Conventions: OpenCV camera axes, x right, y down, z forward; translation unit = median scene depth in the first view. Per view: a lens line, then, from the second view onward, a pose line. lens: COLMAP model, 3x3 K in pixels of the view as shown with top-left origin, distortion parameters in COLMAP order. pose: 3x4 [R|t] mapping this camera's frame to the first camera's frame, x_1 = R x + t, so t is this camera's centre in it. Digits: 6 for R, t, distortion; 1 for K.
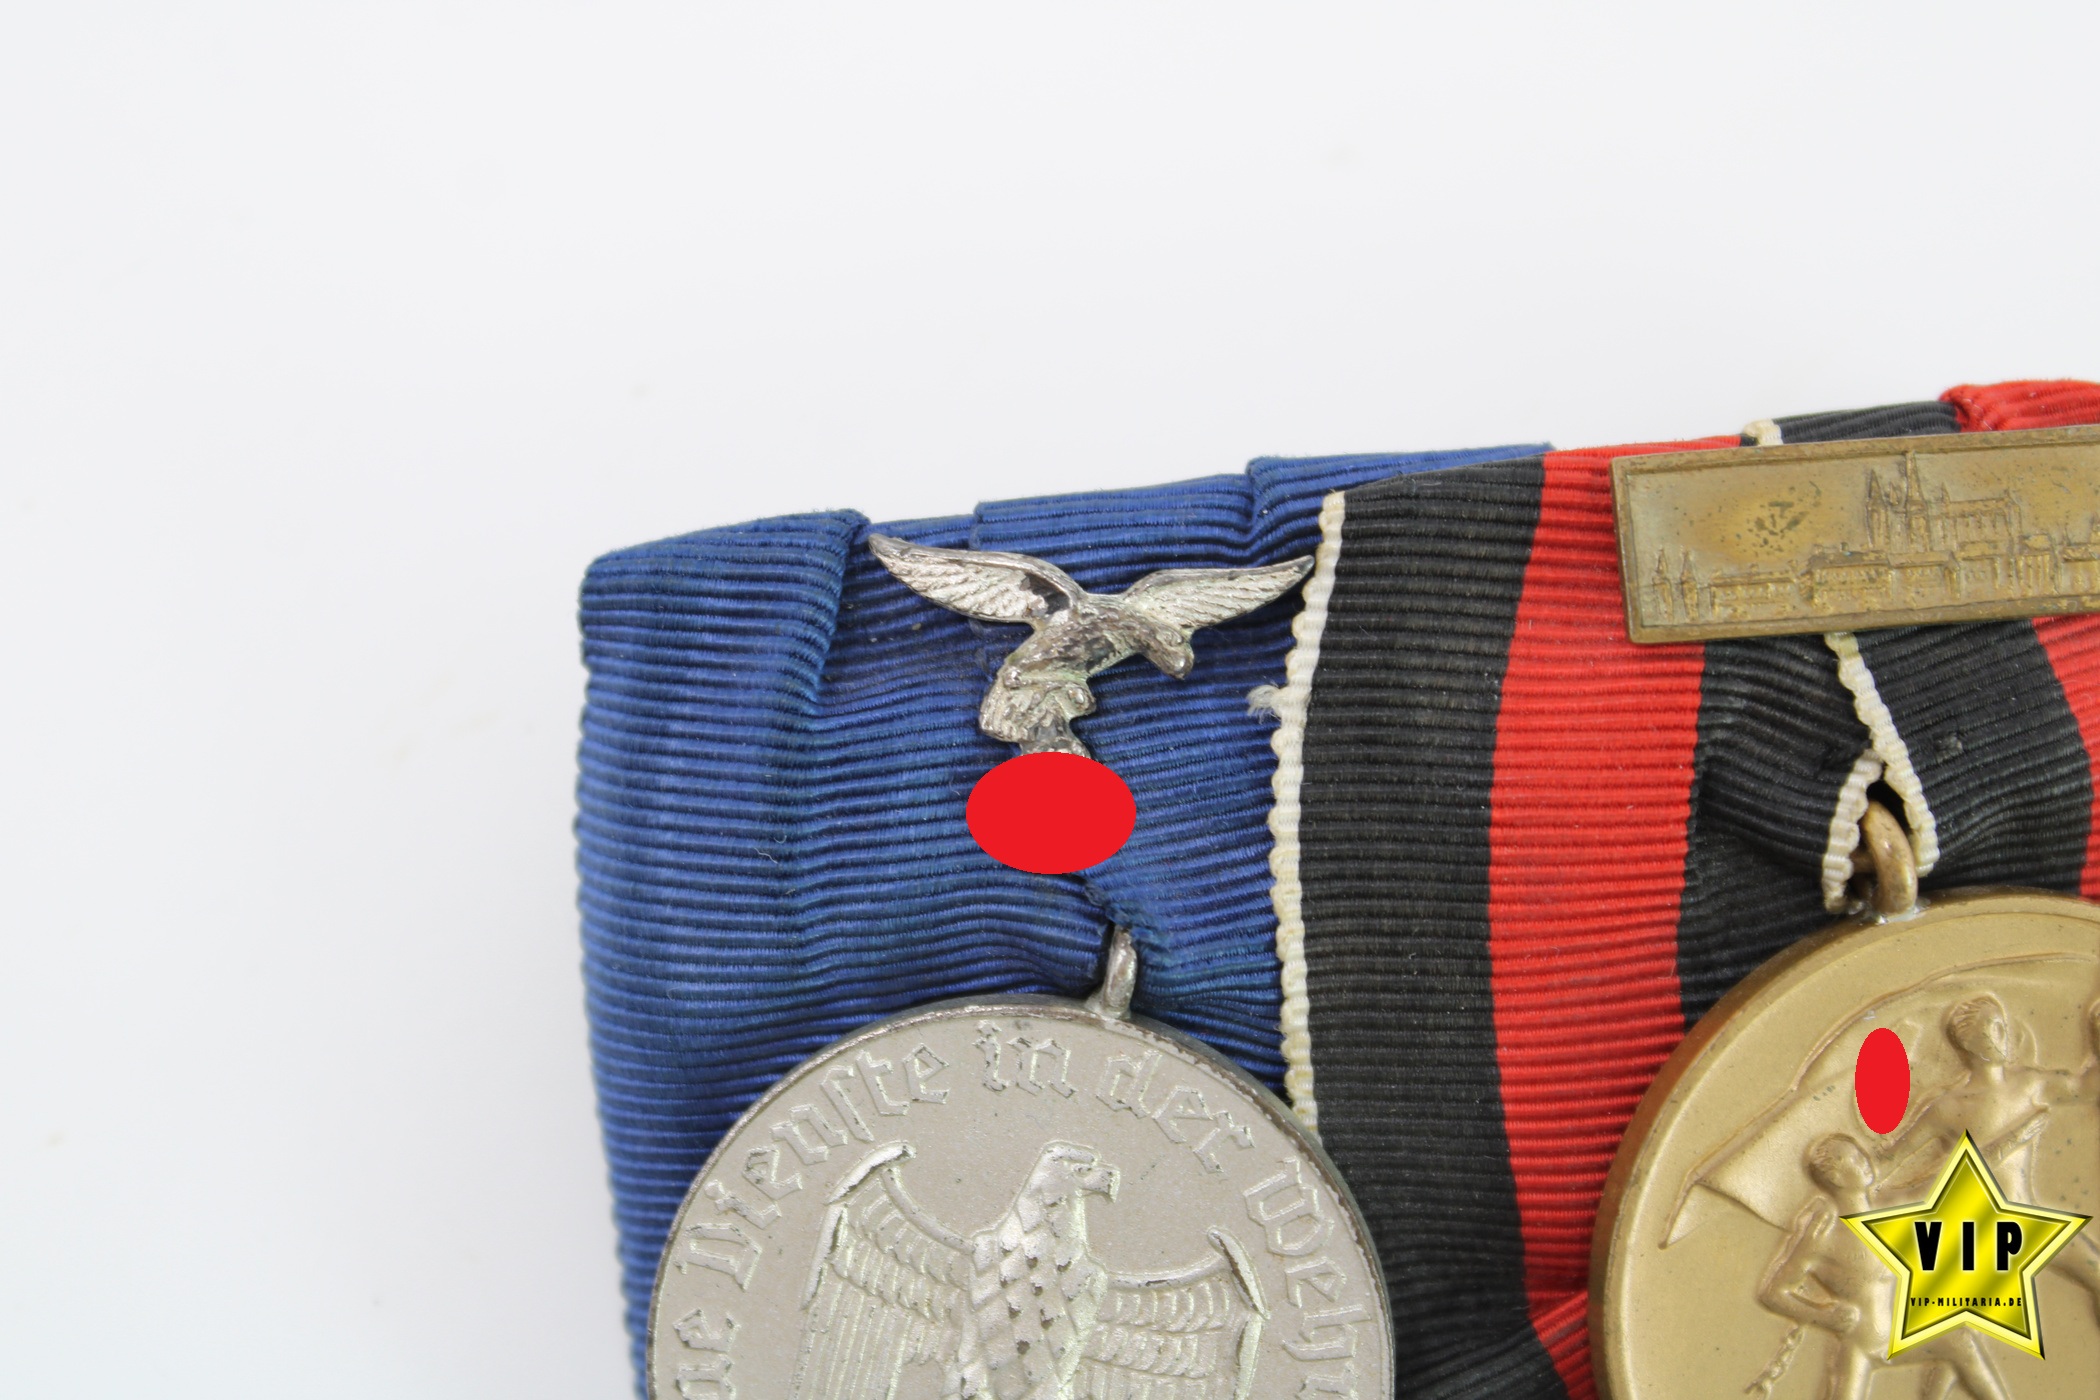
lens RADIAL K [[3775.2, 0, 1050.0], [0, 3775.2, 700.0], [0, 0, 1]] dist [-0.024157, 0.097267]
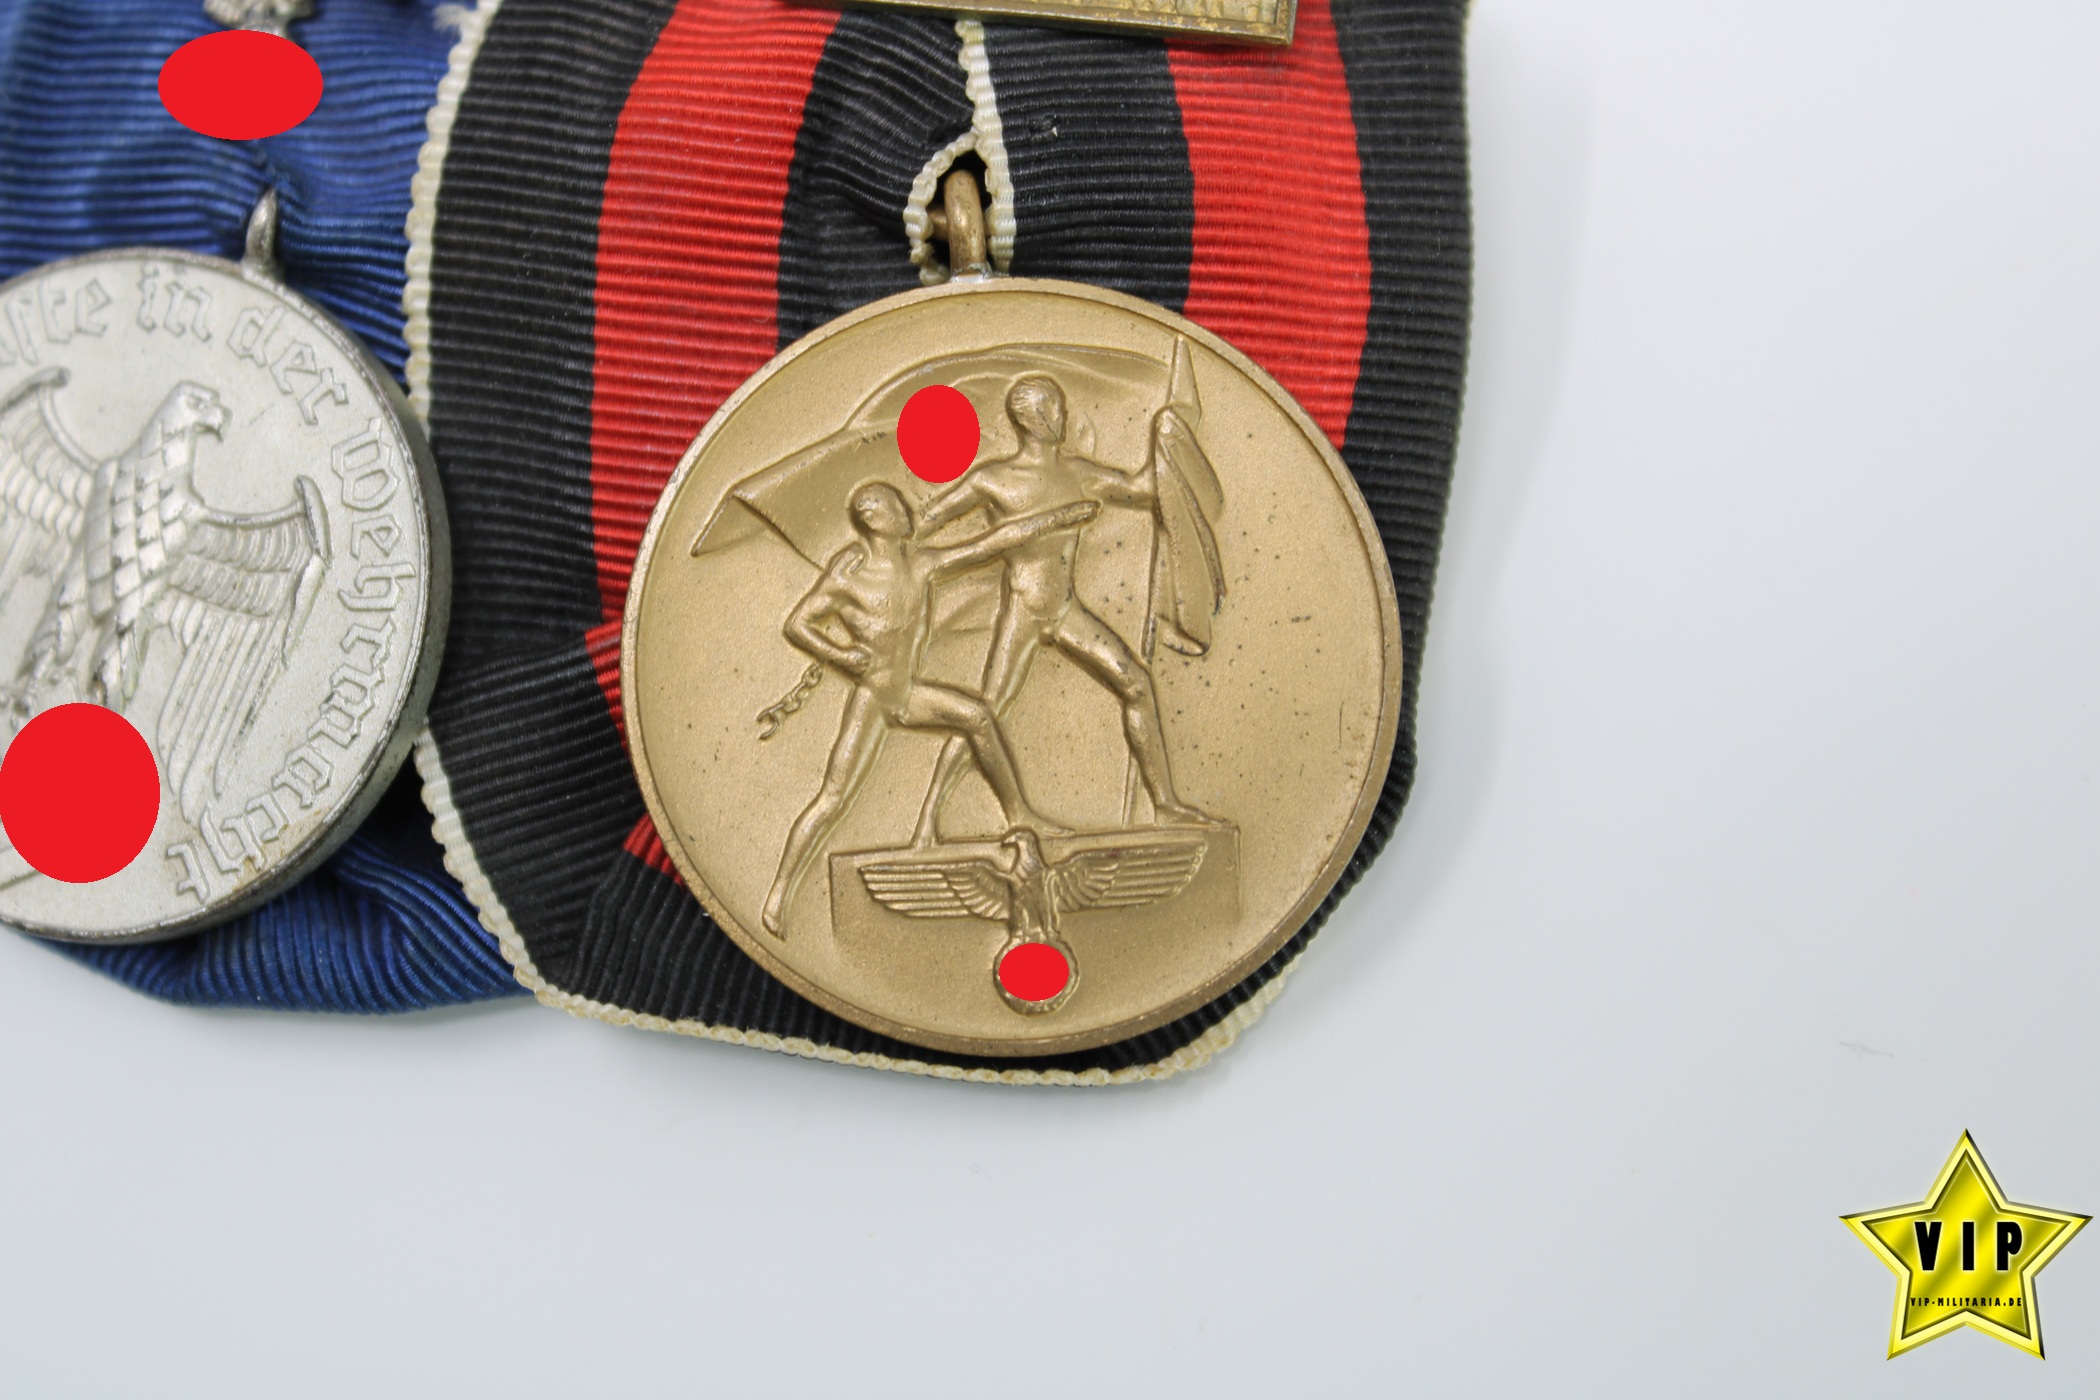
lens RADIAL K [[3775.2, 0, 1050.0], [0, 3775.2, 700.0], [0, 0, 1]] dist [-0.024157, 0.097267]
pose [[0.965522, 0.155700, -0.208624, 0.482147], [-0.195562, 0.962790, -0.186524, 0.359422], [0.171819, 0.220892, 0.960044, 0.024163]]
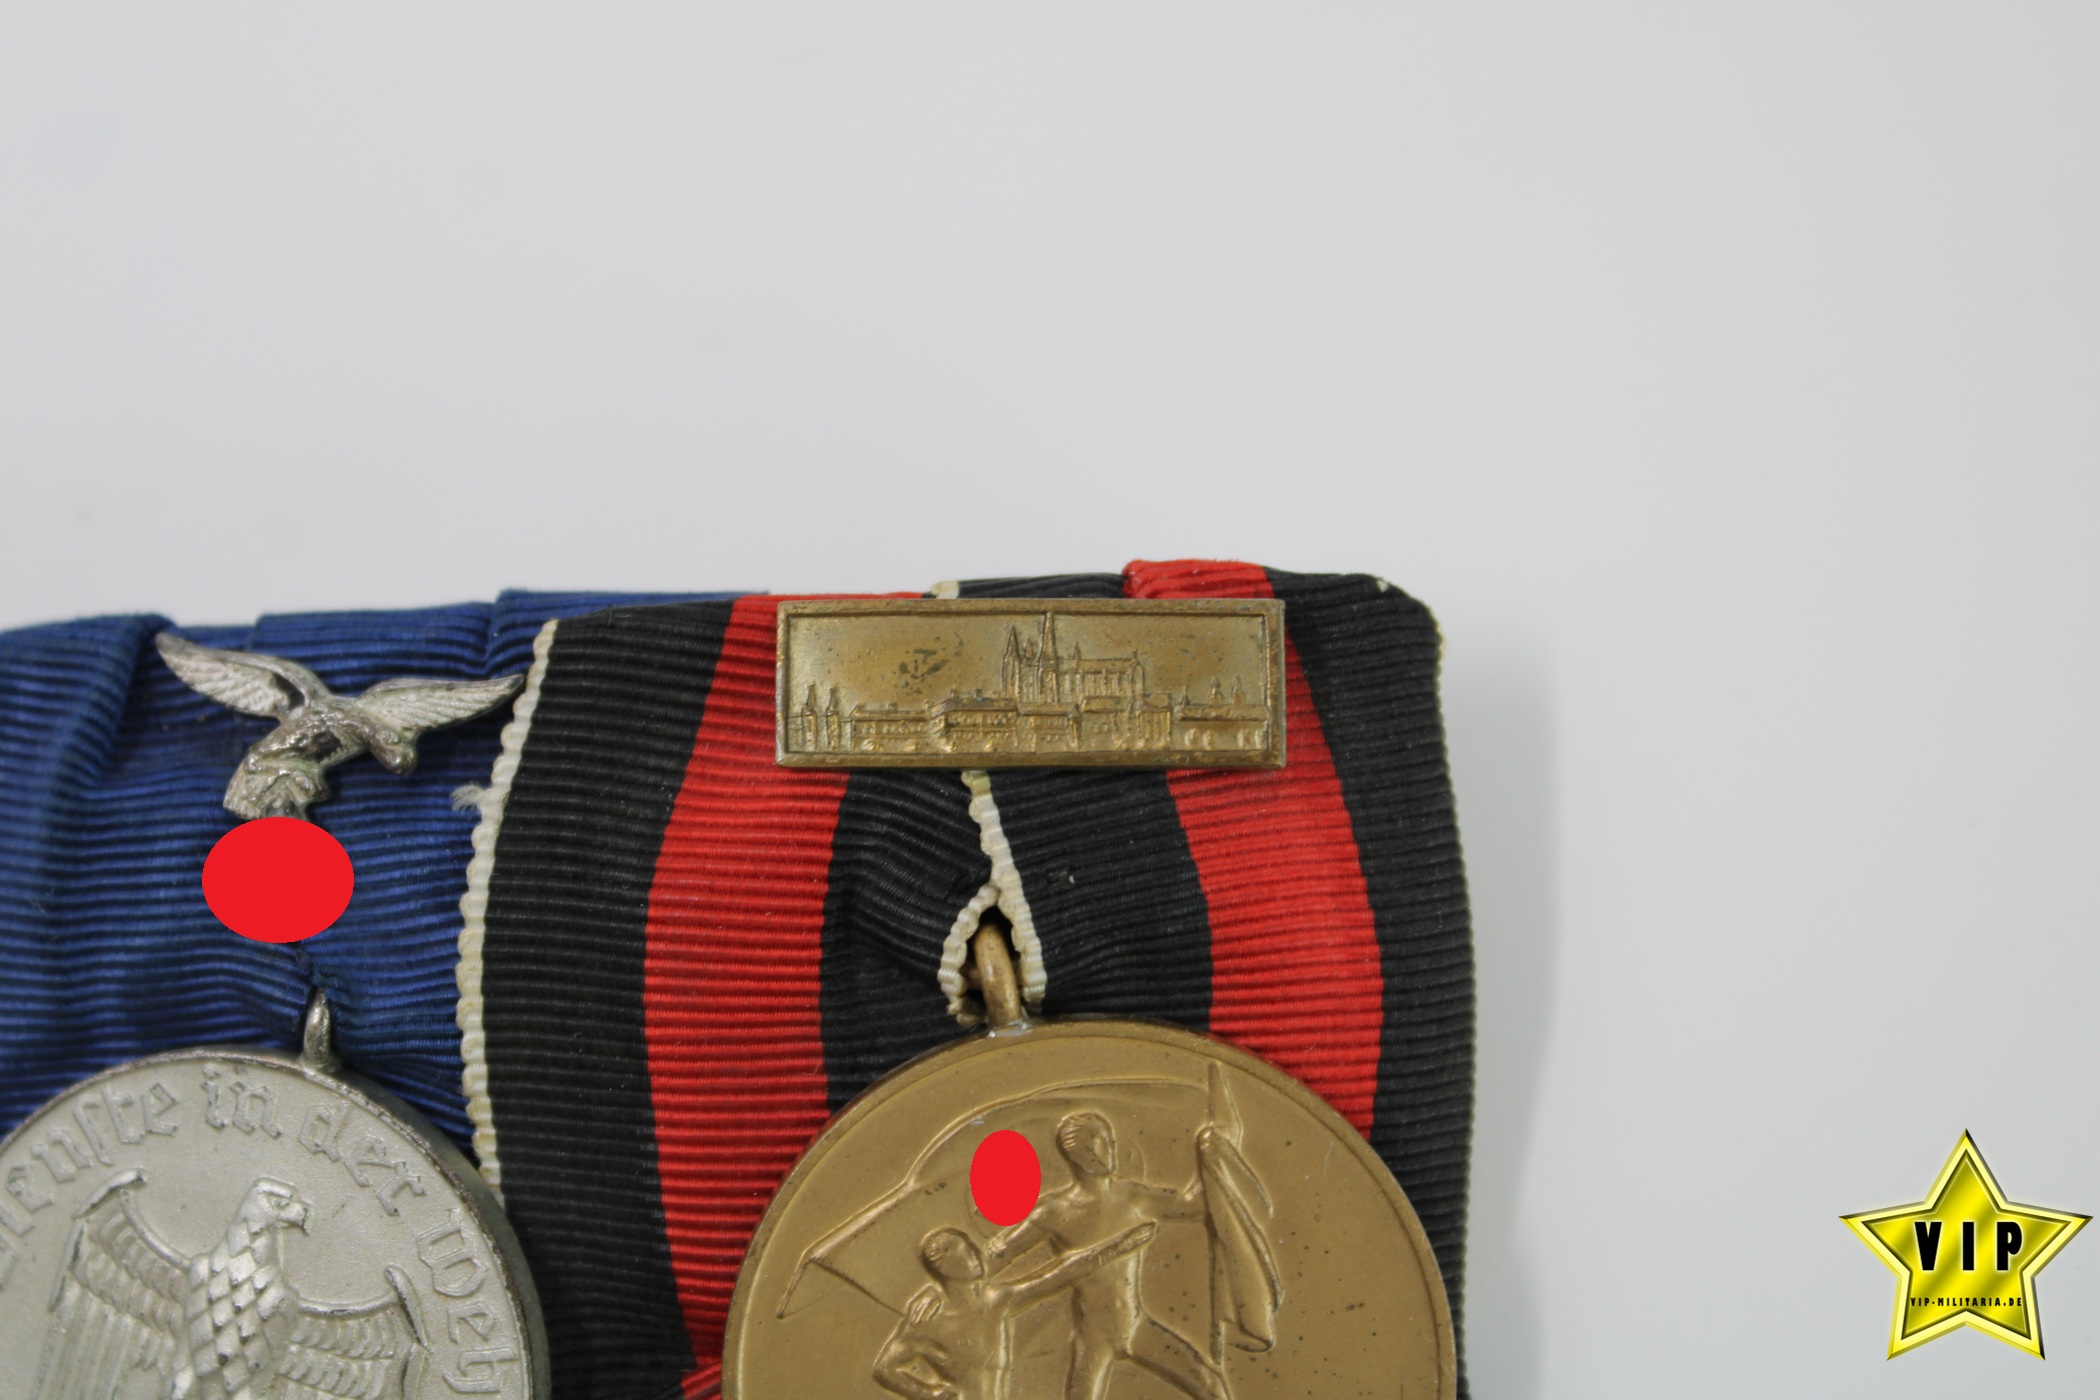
lens RADIAL K [[3775.2, 0, 1050.0], [0, 3775.2, 700.0], [0, 0, 1]] dist [-0.024157, 0.097267]
pose [[0.987486, 0.060475, -0.145653, 0.390636], [-0.072278, 0.994396, -0.077152, 0.045300], [0.140172, 0.086714, 0.986323, -0.091863]]
